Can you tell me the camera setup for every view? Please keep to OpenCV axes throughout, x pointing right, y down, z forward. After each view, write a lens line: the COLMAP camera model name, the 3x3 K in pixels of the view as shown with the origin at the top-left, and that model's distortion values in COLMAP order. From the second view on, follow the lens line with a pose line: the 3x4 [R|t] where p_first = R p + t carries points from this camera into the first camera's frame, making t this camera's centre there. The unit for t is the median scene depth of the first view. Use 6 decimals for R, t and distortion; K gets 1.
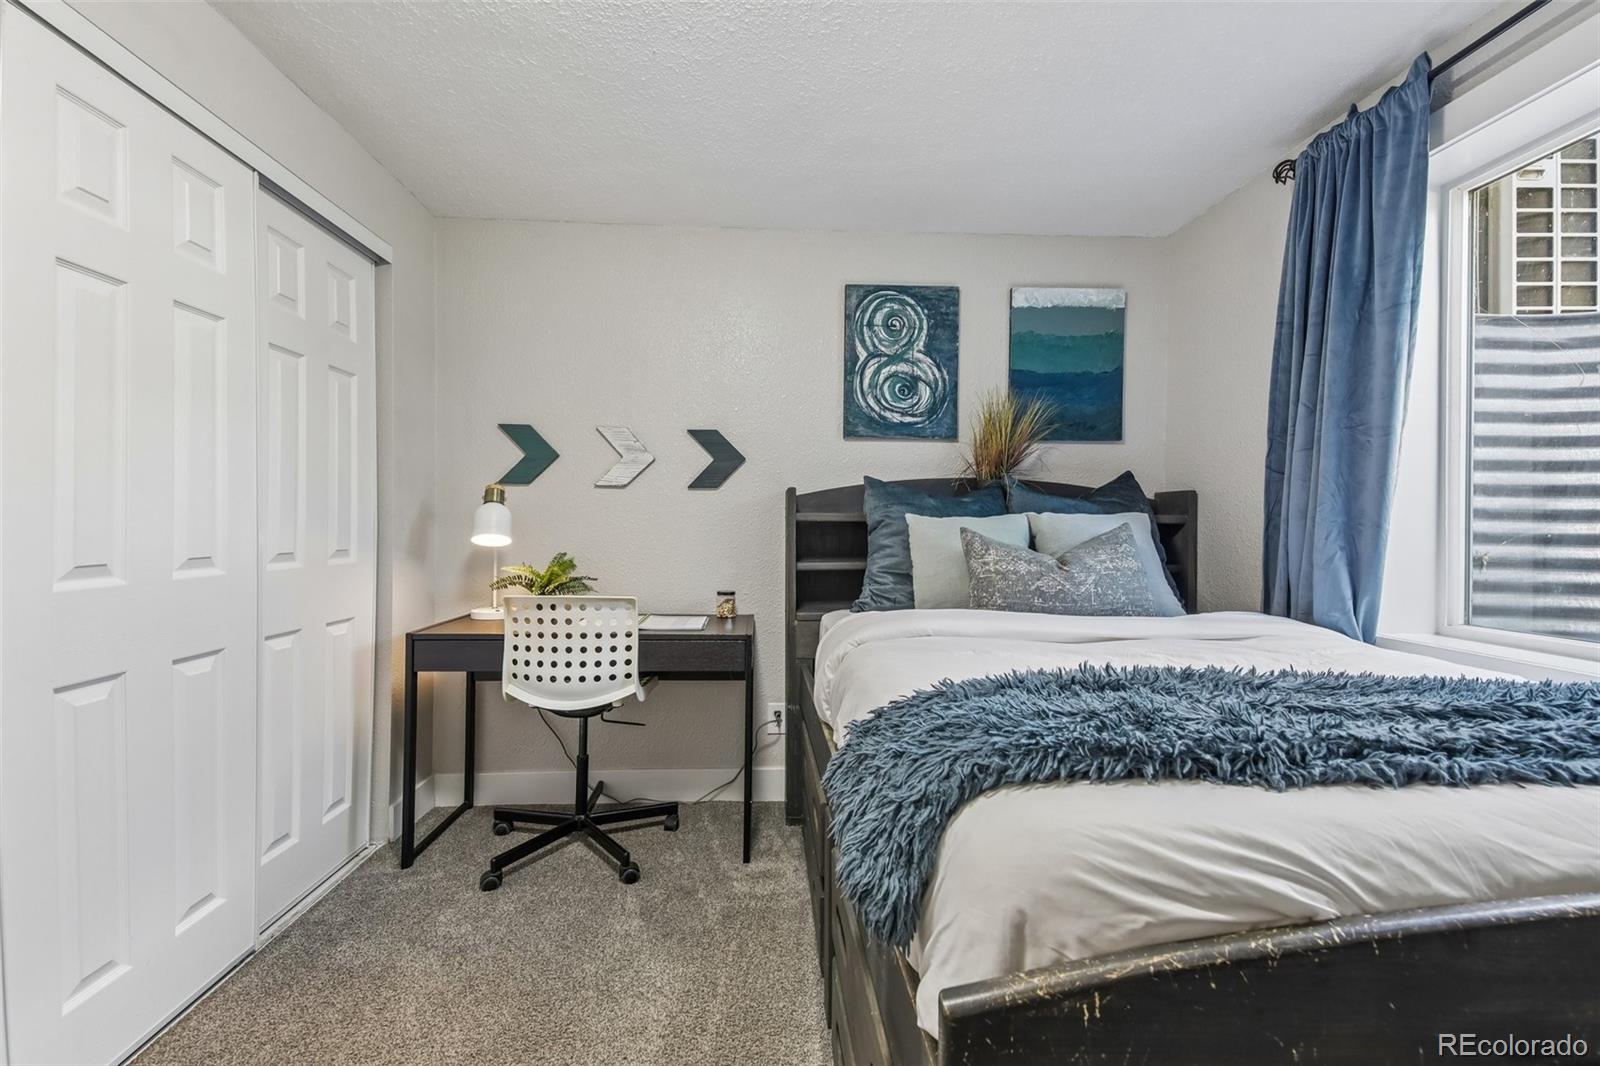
lens RADIAL K [[675.4, 0, 791.5], [0, 675.4, 527.2], [0, 0, 1]] dist [0.045918, -0.020586]
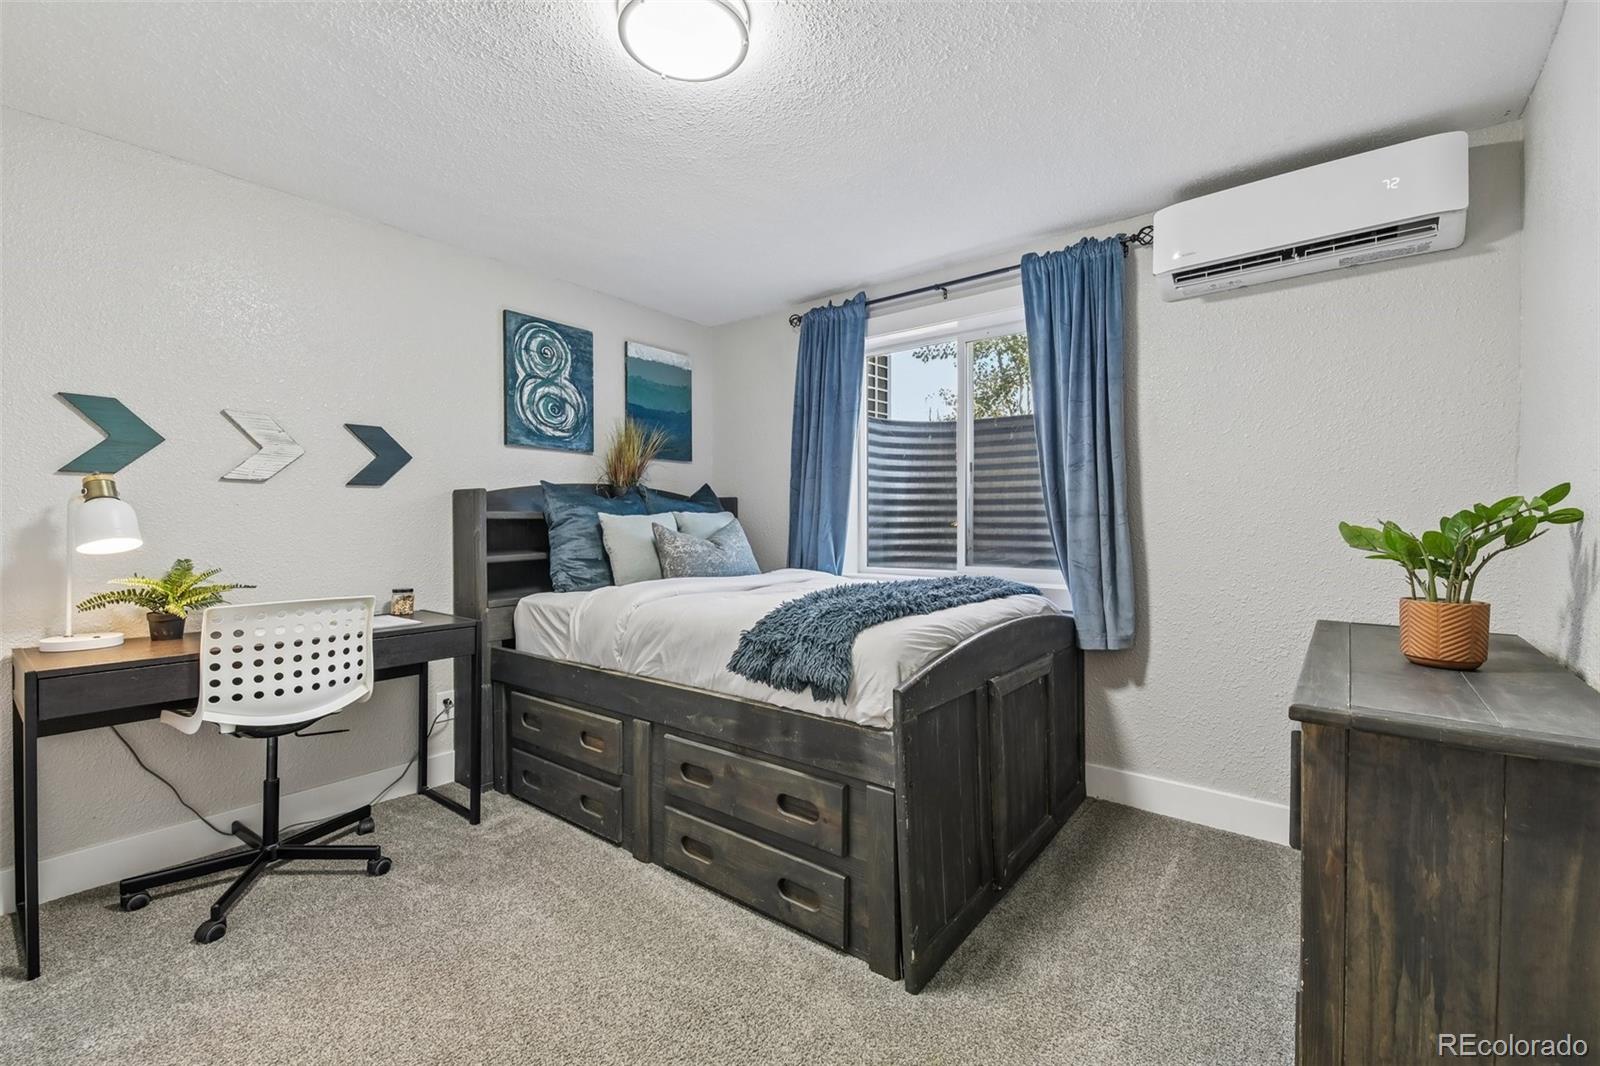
lens RADIAL K [[675.4, 0, 791.5], [0, 675.4, 527.2], [0, 0, 1]] dist [0.045918, -0.020586]
pose [[0.657843, -0.016750, 0.752969, -0.485241], [0.010939, 0.999860, 0.012685, -0.003820], [-0.753075, -0.000108, 0.657934, -0.111829]]
